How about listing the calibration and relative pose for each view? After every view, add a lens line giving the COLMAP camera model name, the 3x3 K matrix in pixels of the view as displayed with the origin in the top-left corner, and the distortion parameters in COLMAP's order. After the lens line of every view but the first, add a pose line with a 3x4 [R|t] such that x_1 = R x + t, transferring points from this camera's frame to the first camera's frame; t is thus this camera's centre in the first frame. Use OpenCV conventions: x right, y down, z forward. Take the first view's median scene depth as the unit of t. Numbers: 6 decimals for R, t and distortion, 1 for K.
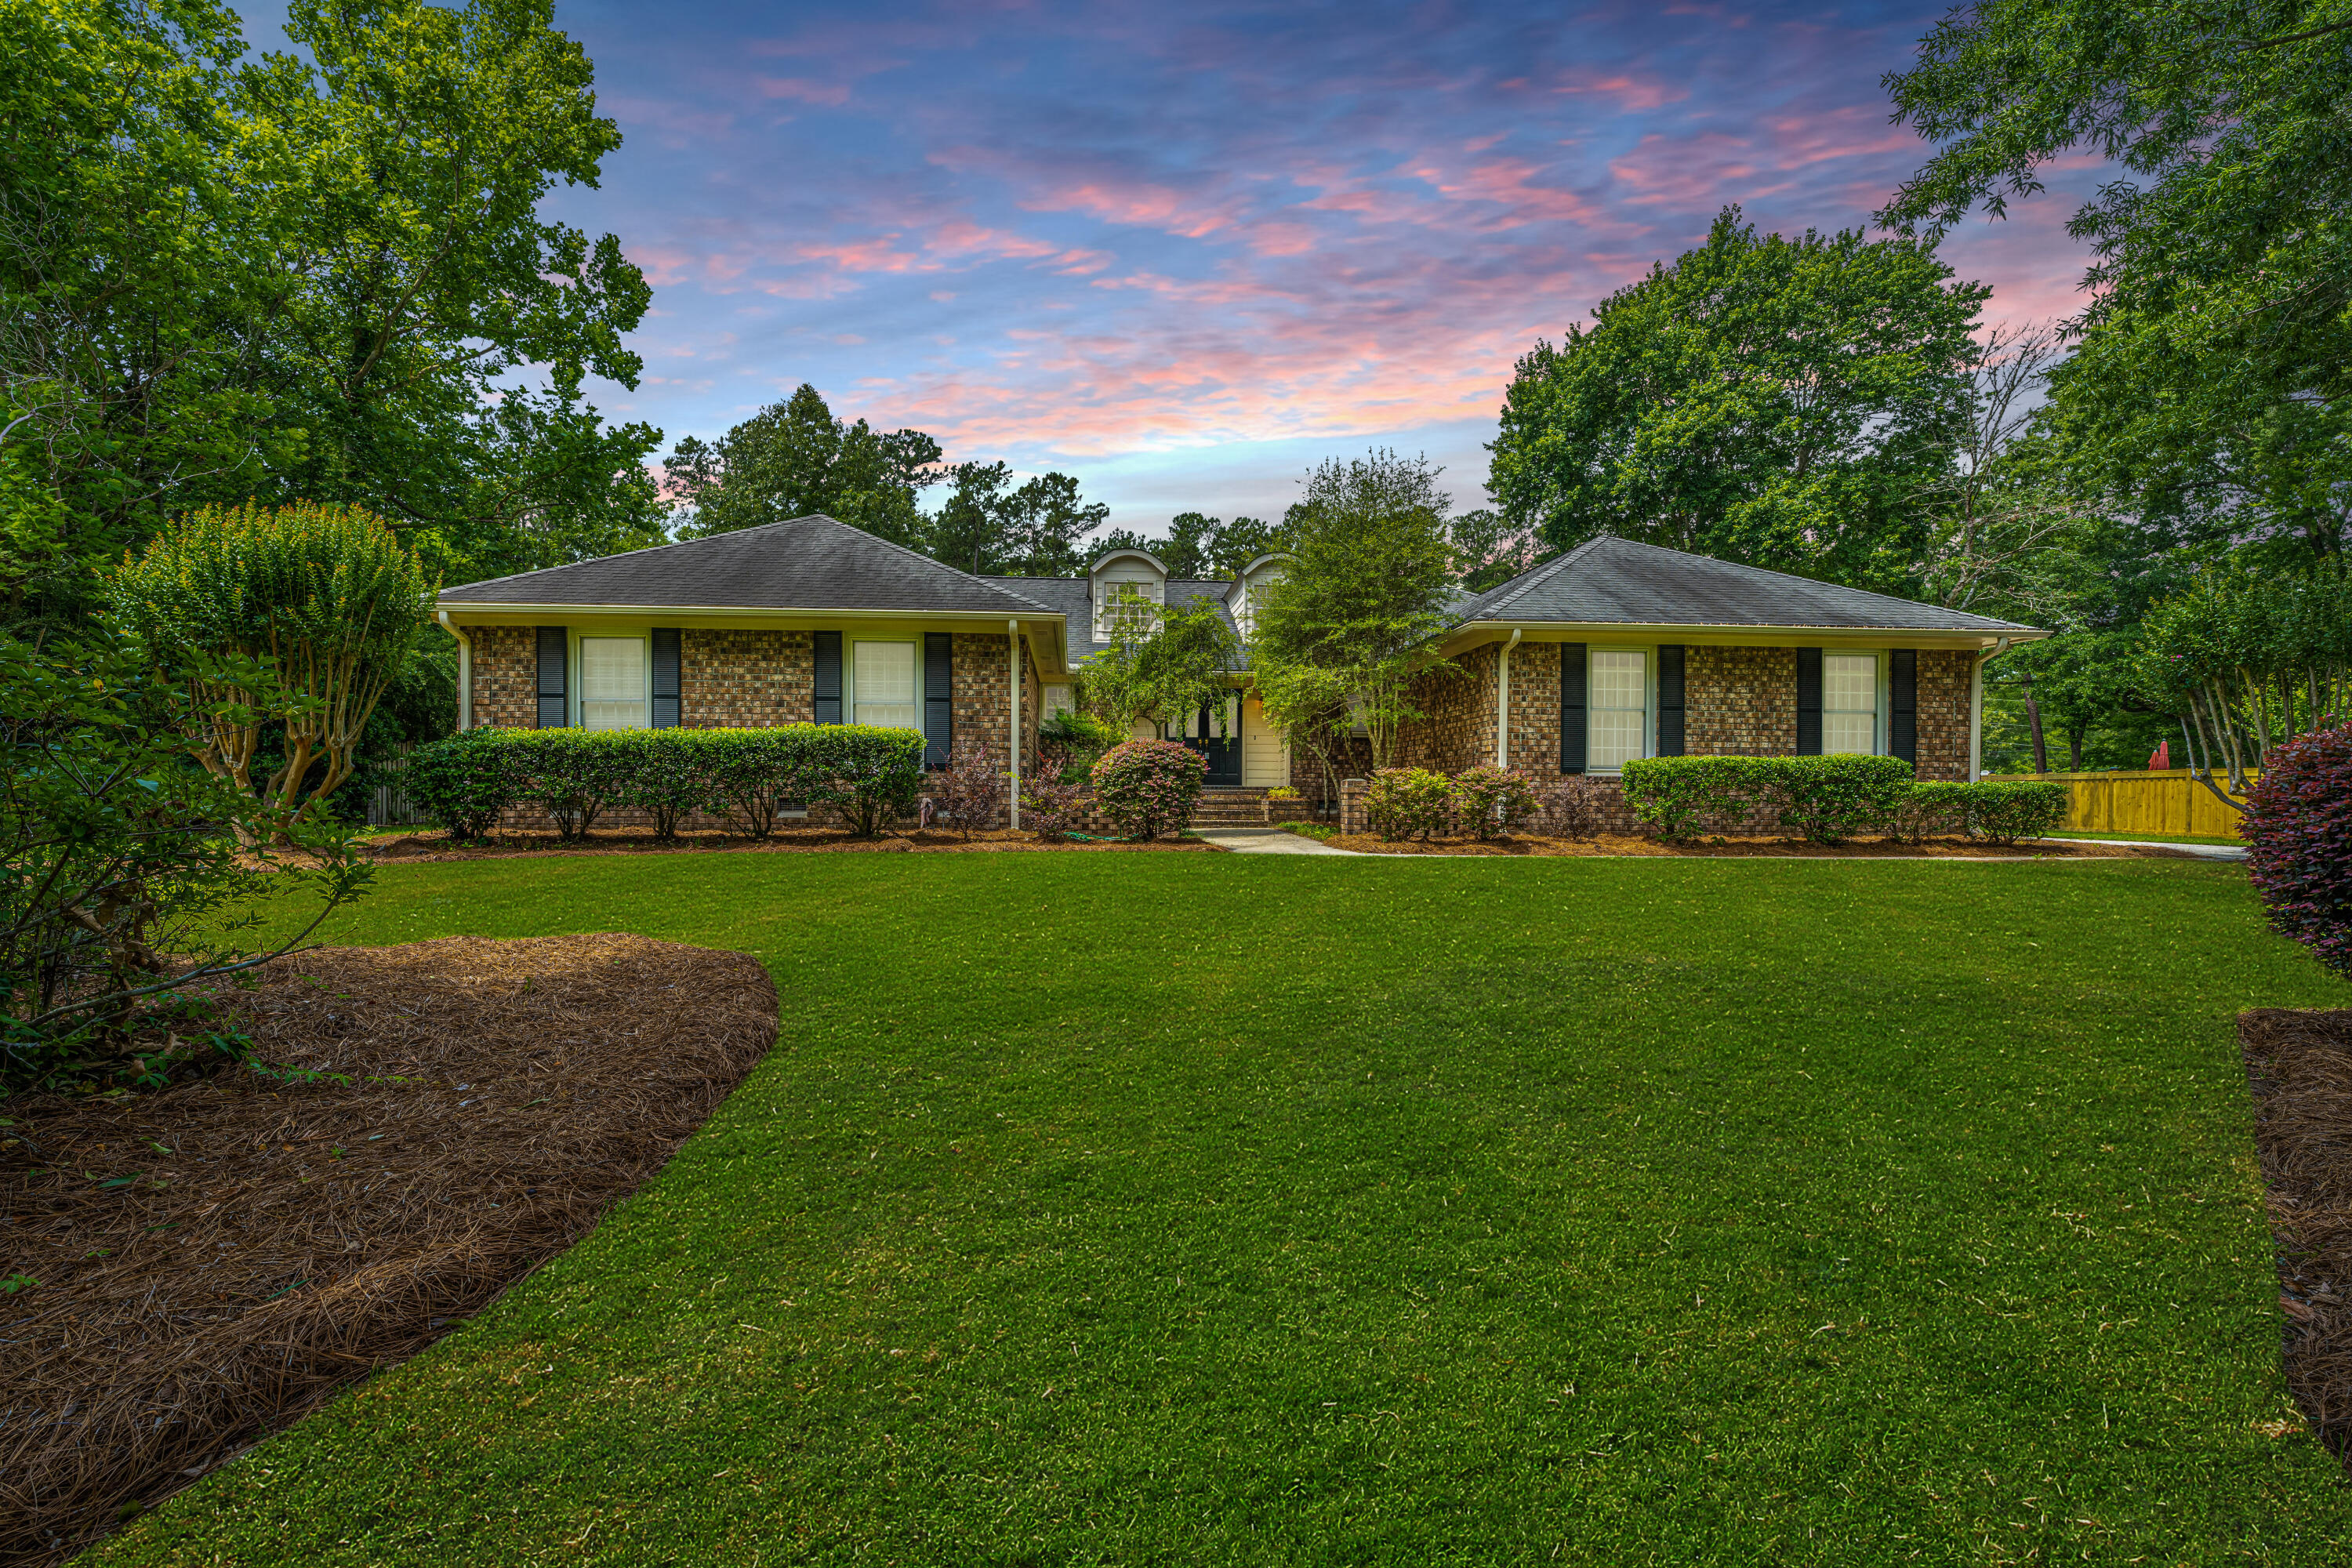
lens RADIAL K [[958.6, 0, 1174.8], [0, 958.6, 811.3], [0, 0, 1]] dist [-0.002020, 0.000563]
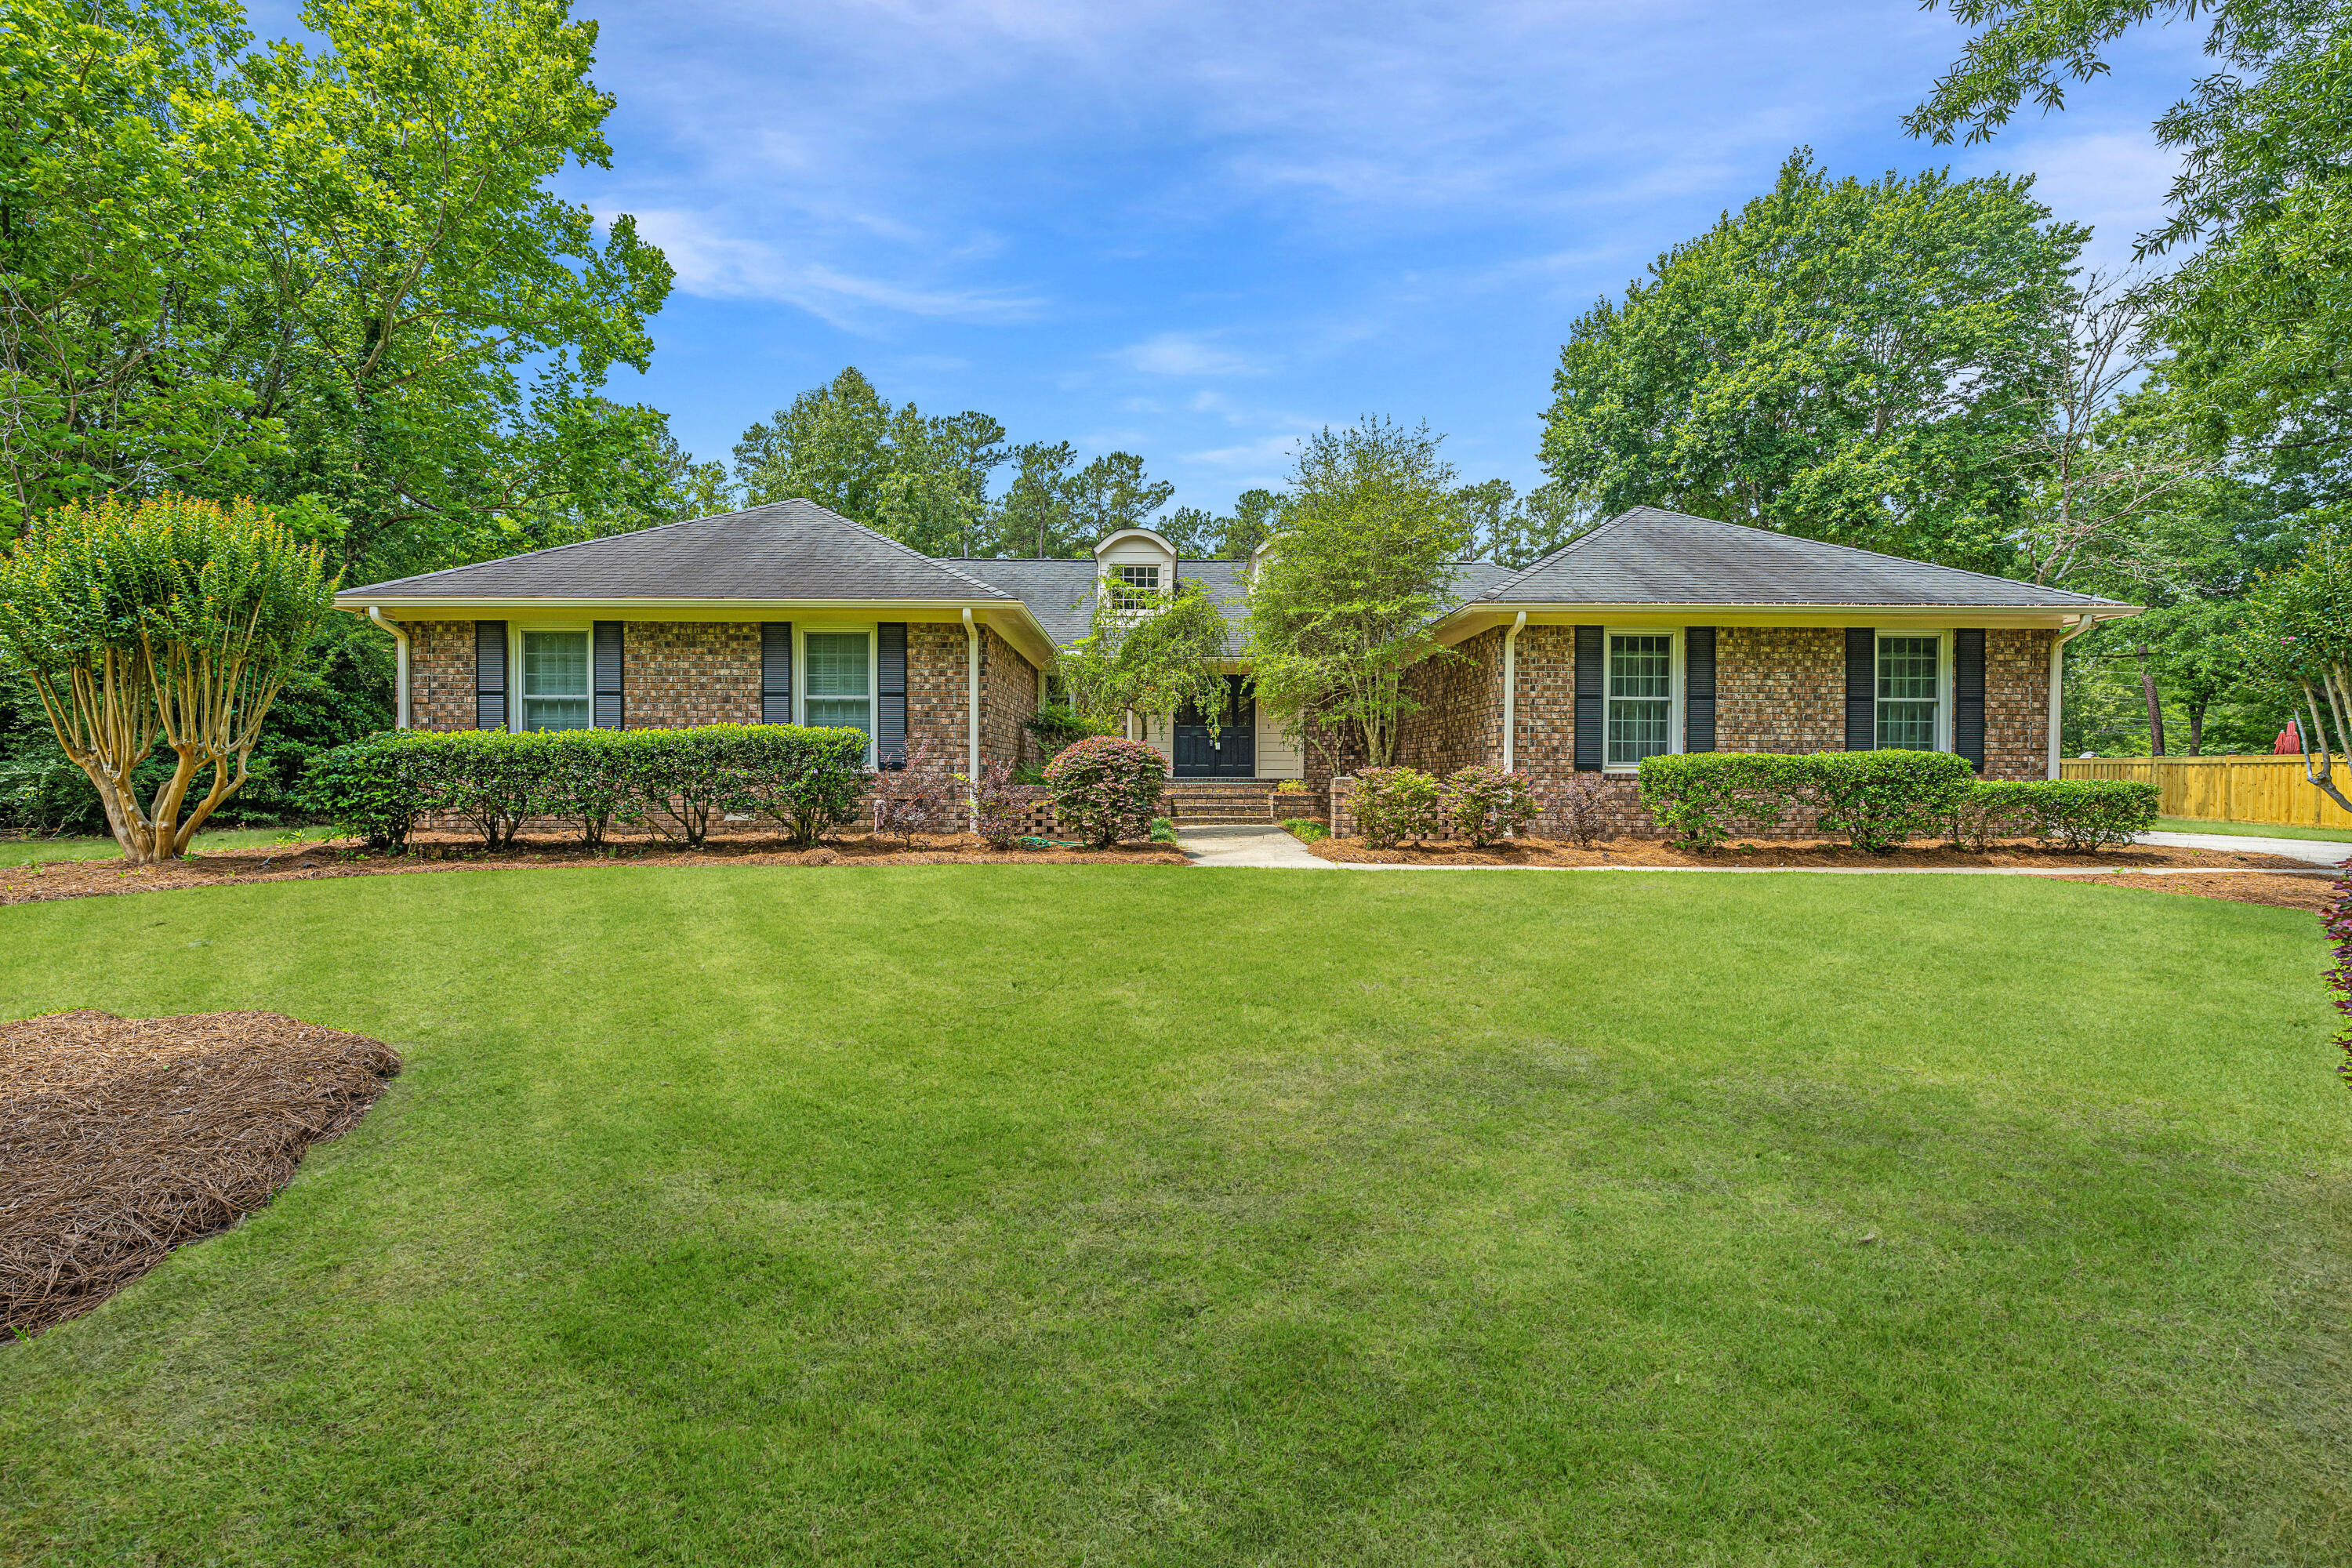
lens RADIAL K [[958.6, 0, 1200.0], [0, 958.6, 796.3], [0, 0, 1]] dist [-0.002020, 0.000563]
pose [[0.998636, -0.000886, -0.052202, 0.094920], [0.001259, 0.999974, 0.007109, -0.021593], [0.052194, -0.007165, 0.998611, 0.075478]]
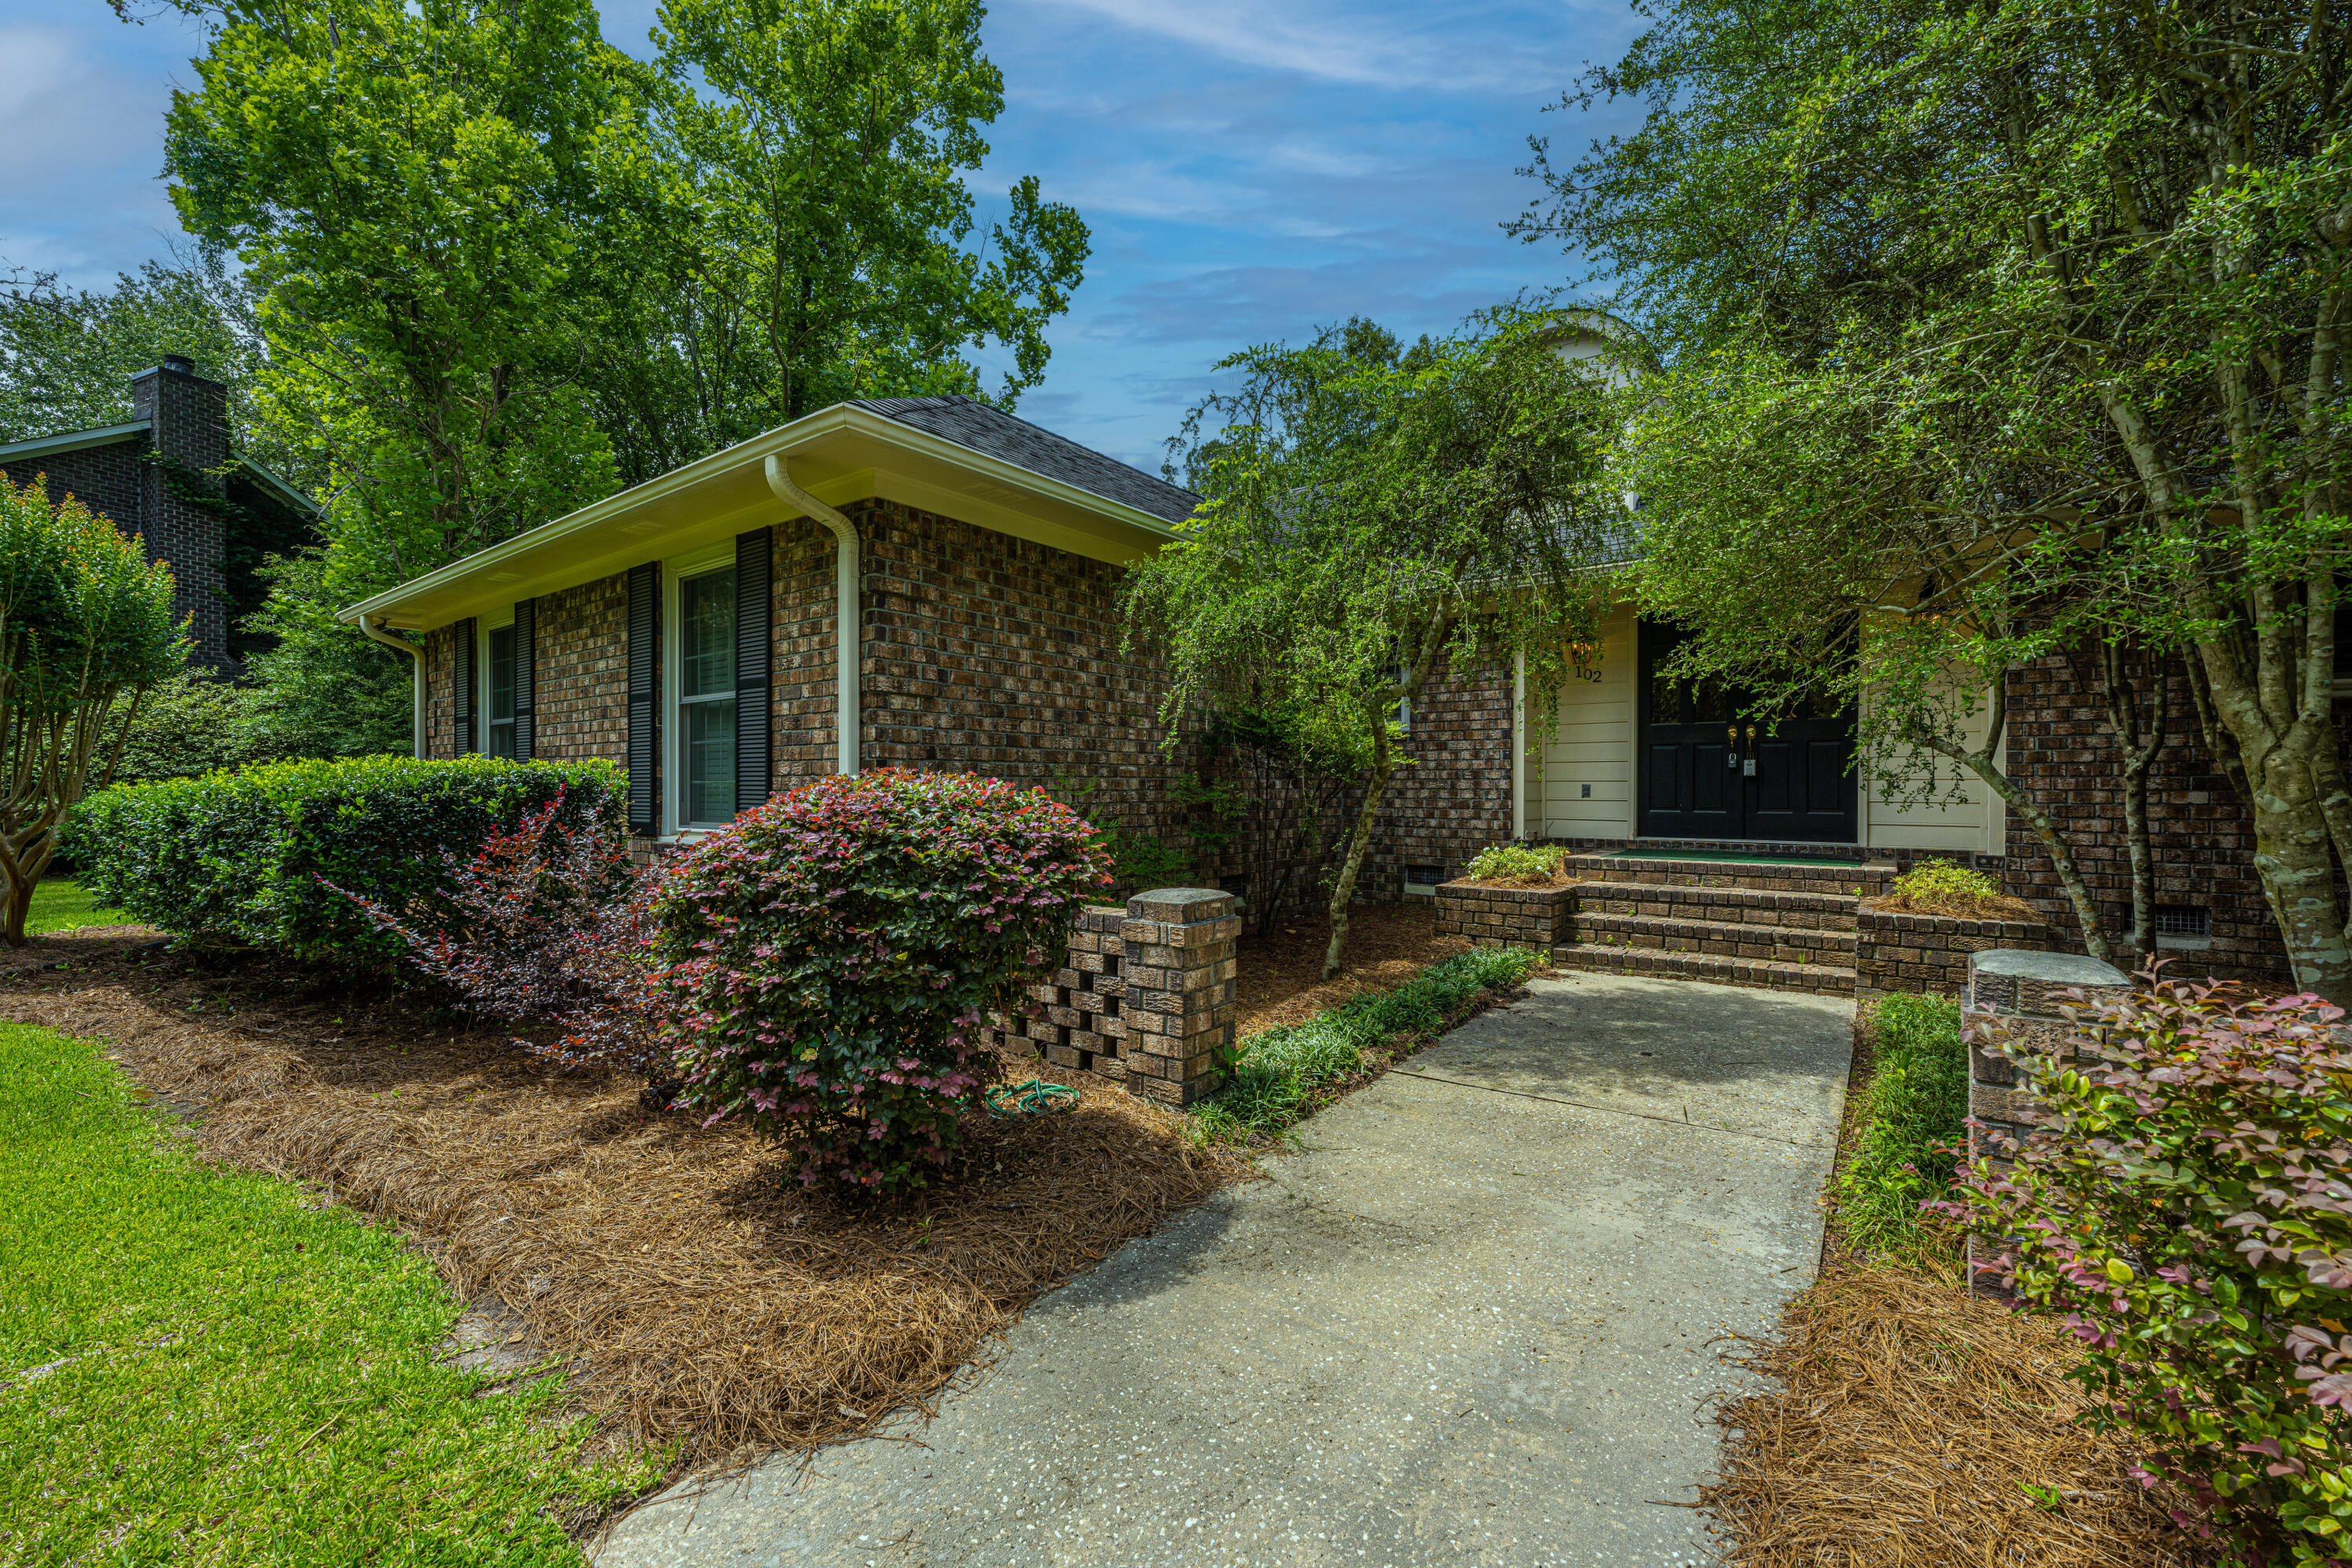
lens RADIAL K [[958.6, 0, 1175.2], [0, 958.6, 787.3], [0, 0, 1]] dist [-0.002020, 0.000563]
pose [[0.743152, 0.000288, -0.669122, 0.178545], [-0.009140, 0.999911, -0.009720, -0.061806], [0.669060, 0.013339, 0.743089, 0.750217]]
